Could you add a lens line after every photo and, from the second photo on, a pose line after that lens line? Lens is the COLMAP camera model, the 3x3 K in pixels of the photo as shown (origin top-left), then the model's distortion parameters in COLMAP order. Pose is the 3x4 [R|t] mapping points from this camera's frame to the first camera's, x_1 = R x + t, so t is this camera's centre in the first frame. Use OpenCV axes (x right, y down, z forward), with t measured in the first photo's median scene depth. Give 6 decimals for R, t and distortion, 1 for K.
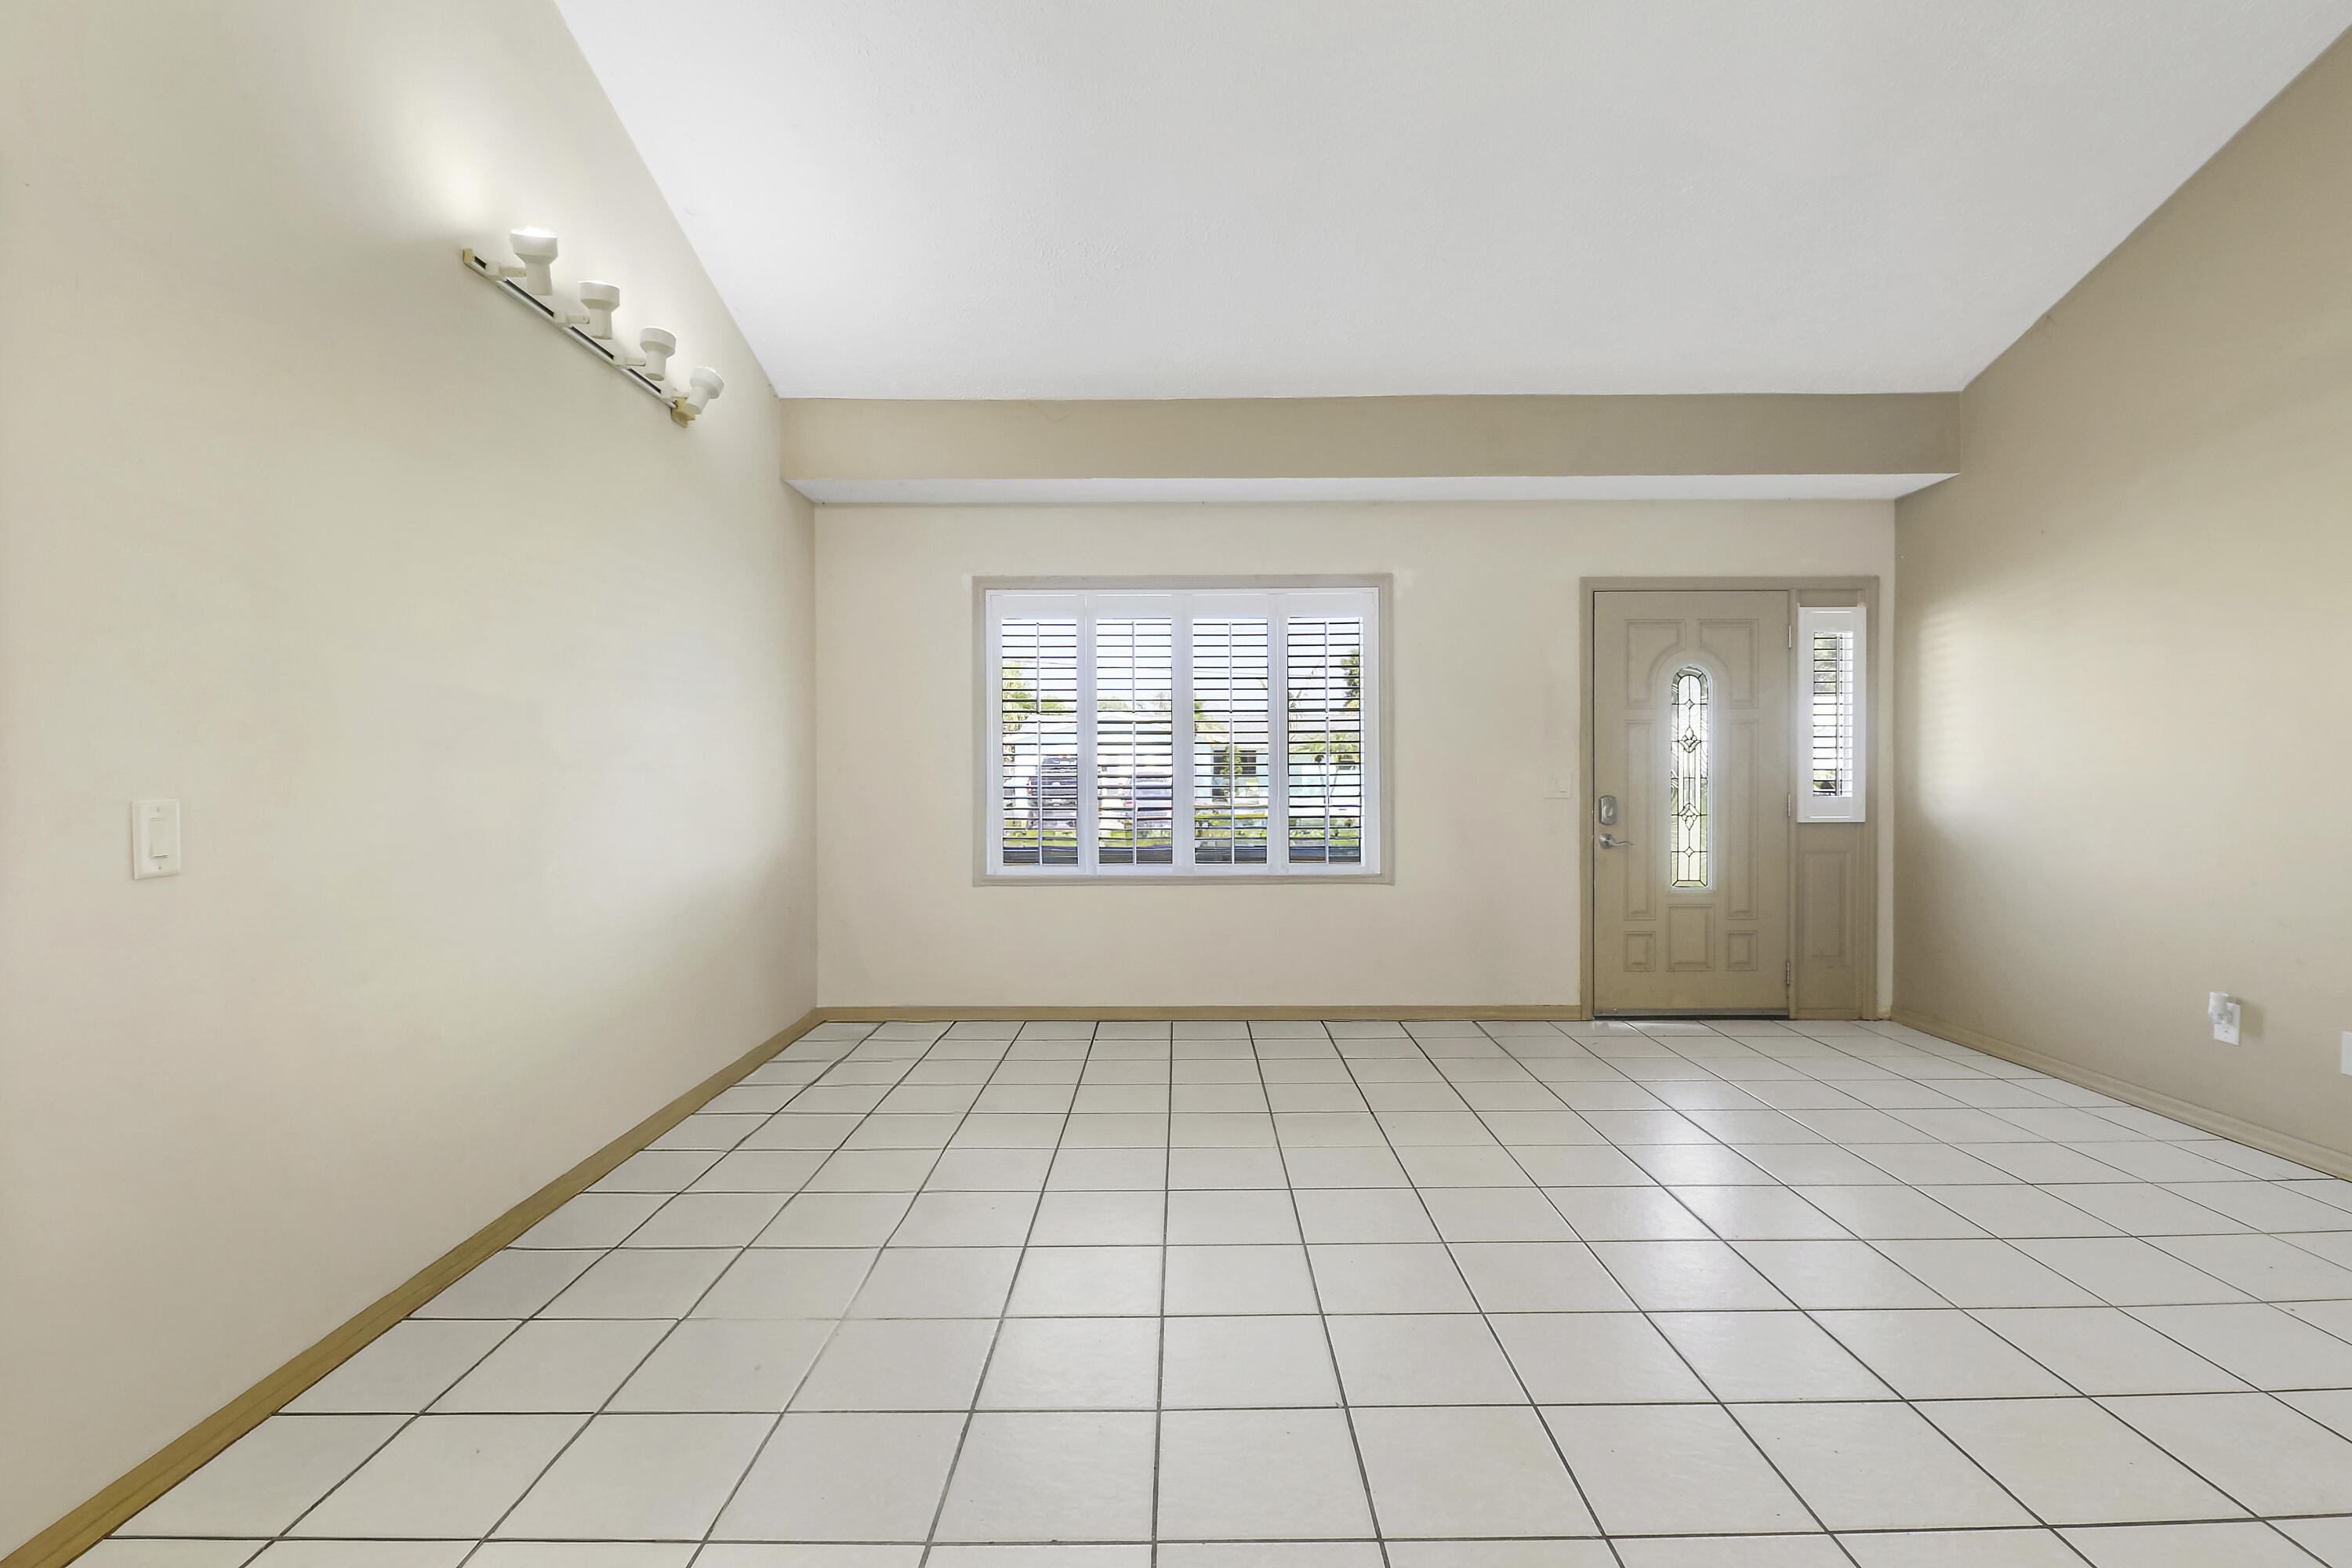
lens RADIAL K [[1105.8, 0, 1186.3], [0, 1105.8, 794.5], [0, 0, 1]] dist [0.004585, -0.015564]
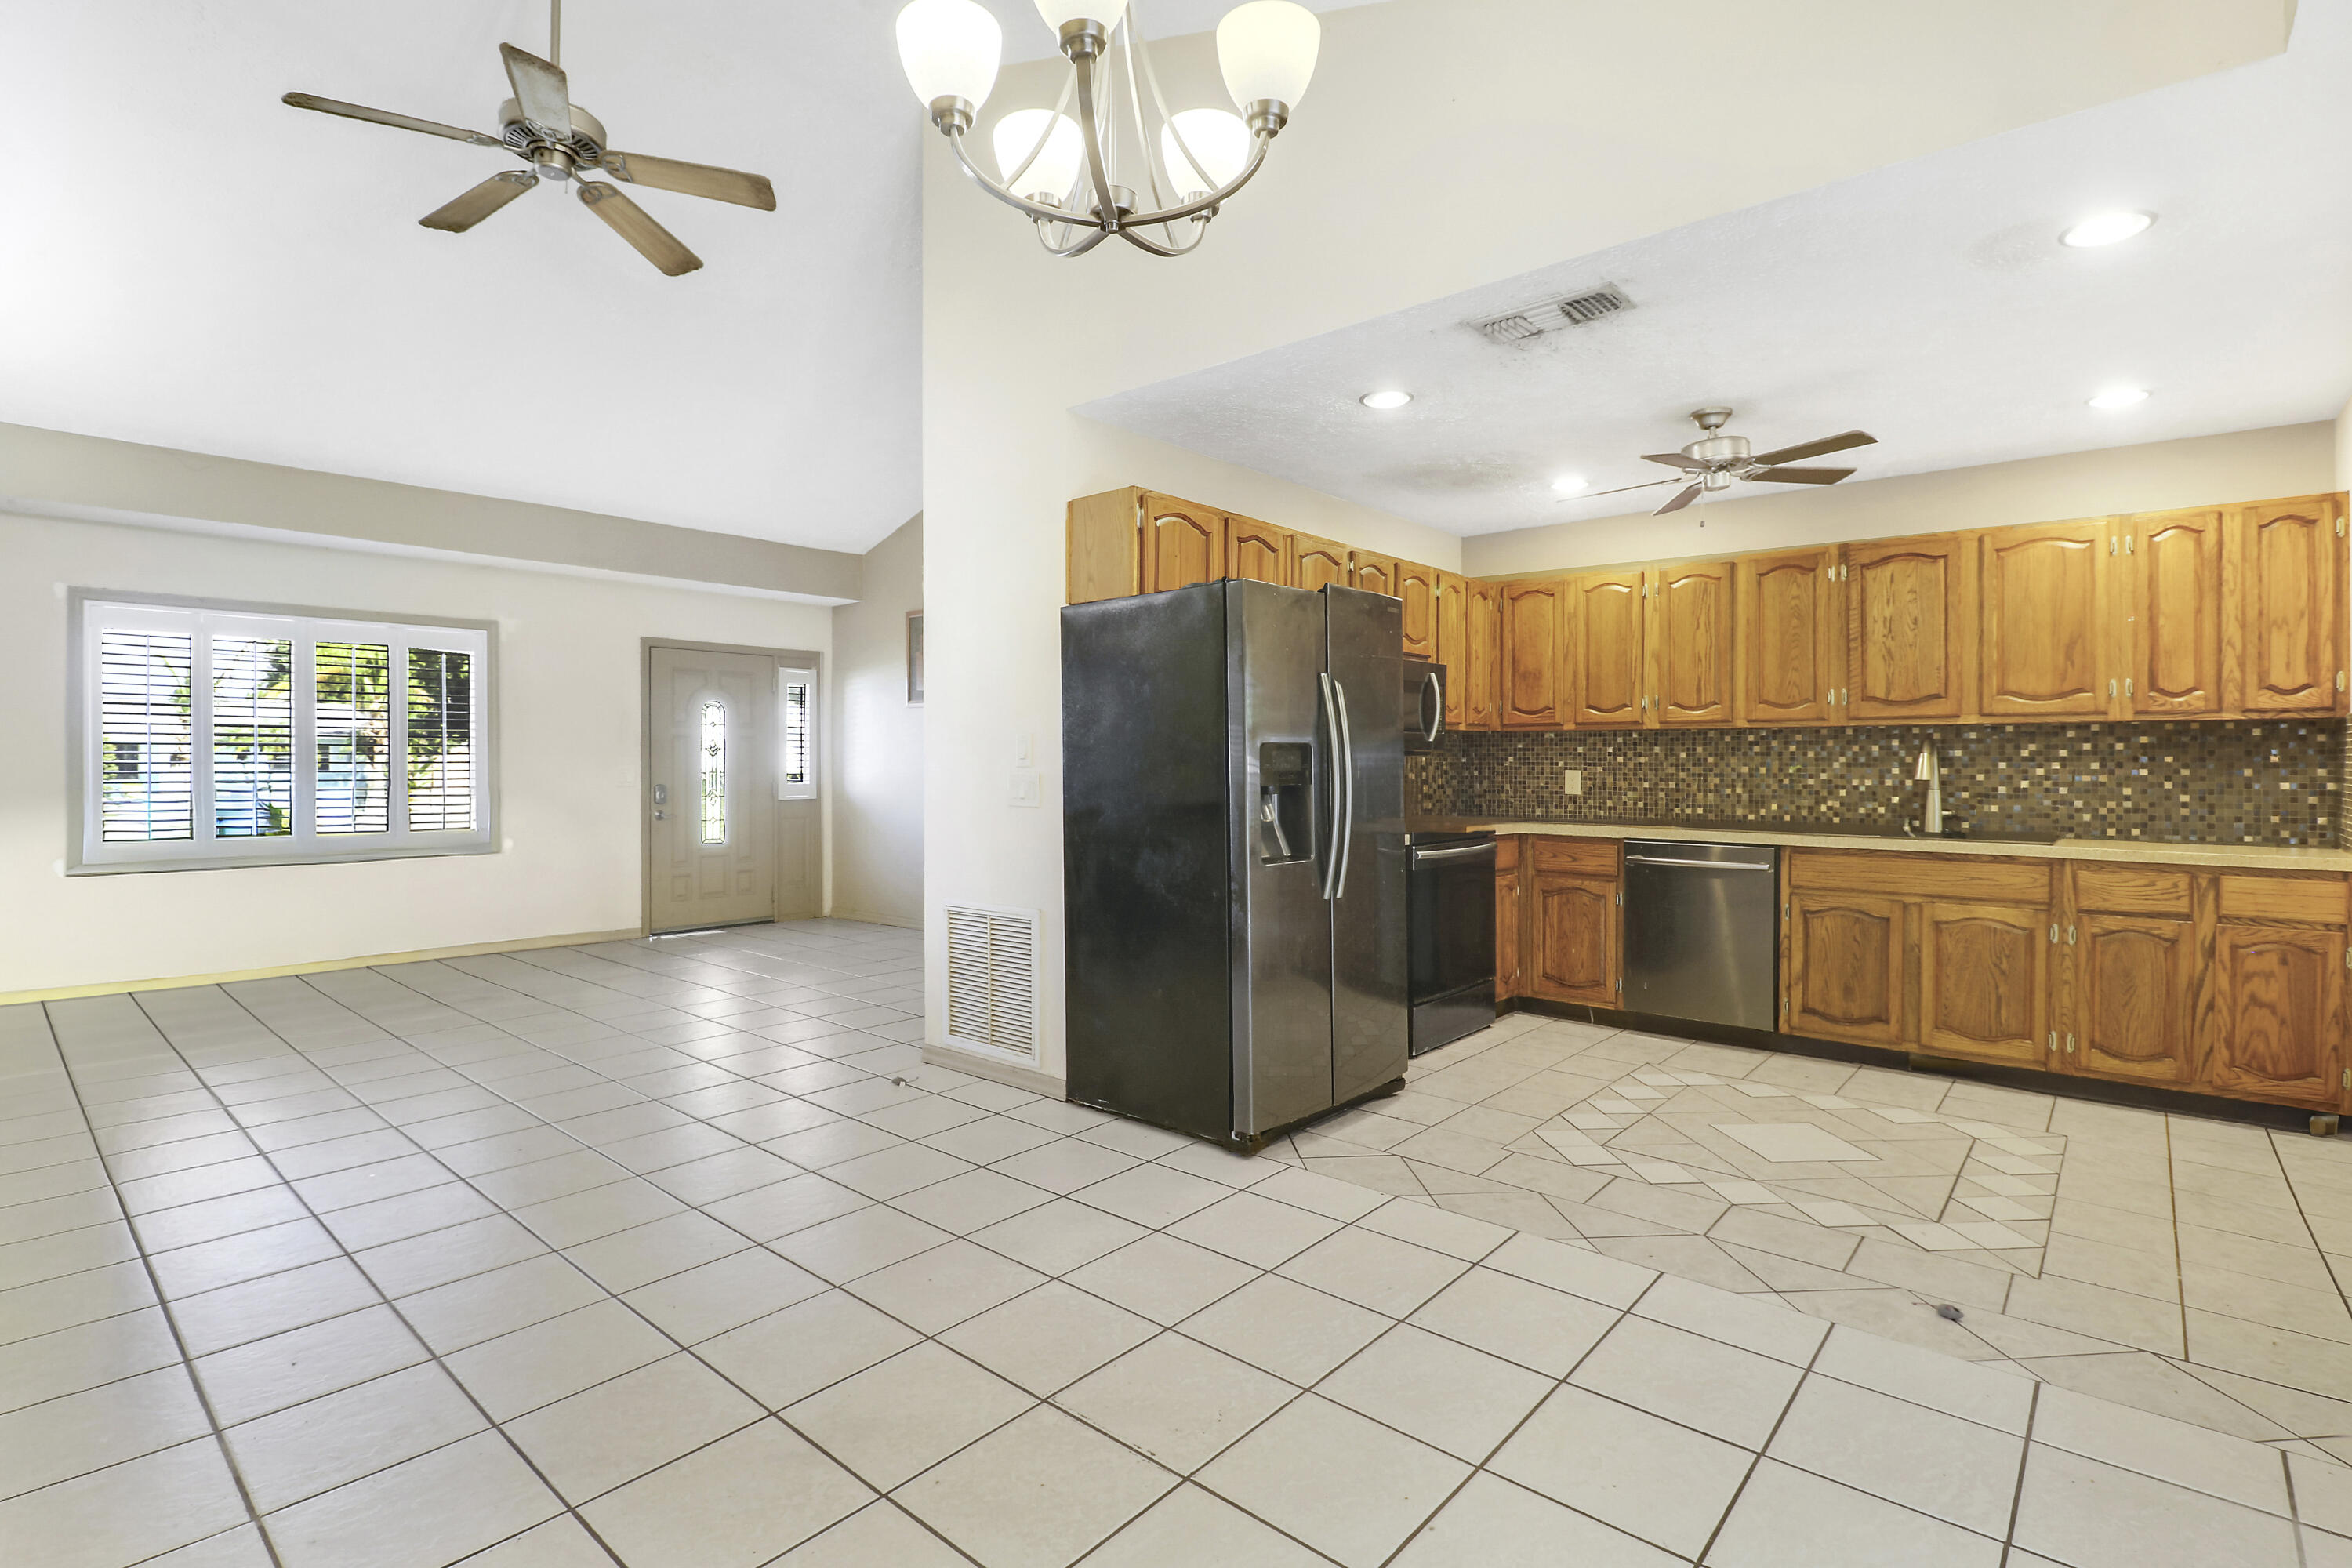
lens RADIAL K [[1105.8, 0, 1183.8], [0, 1105.8, 746.4], [0, 0, 1]] dist [0.004585, -0.015564]
pose [[0.649296, 0.014664, 0.760394, -0.292790], [0.016191, 0.999321, -0.033097, 0.010463], [-0.760363, 0.033802, 0.648618, -0.501098]]
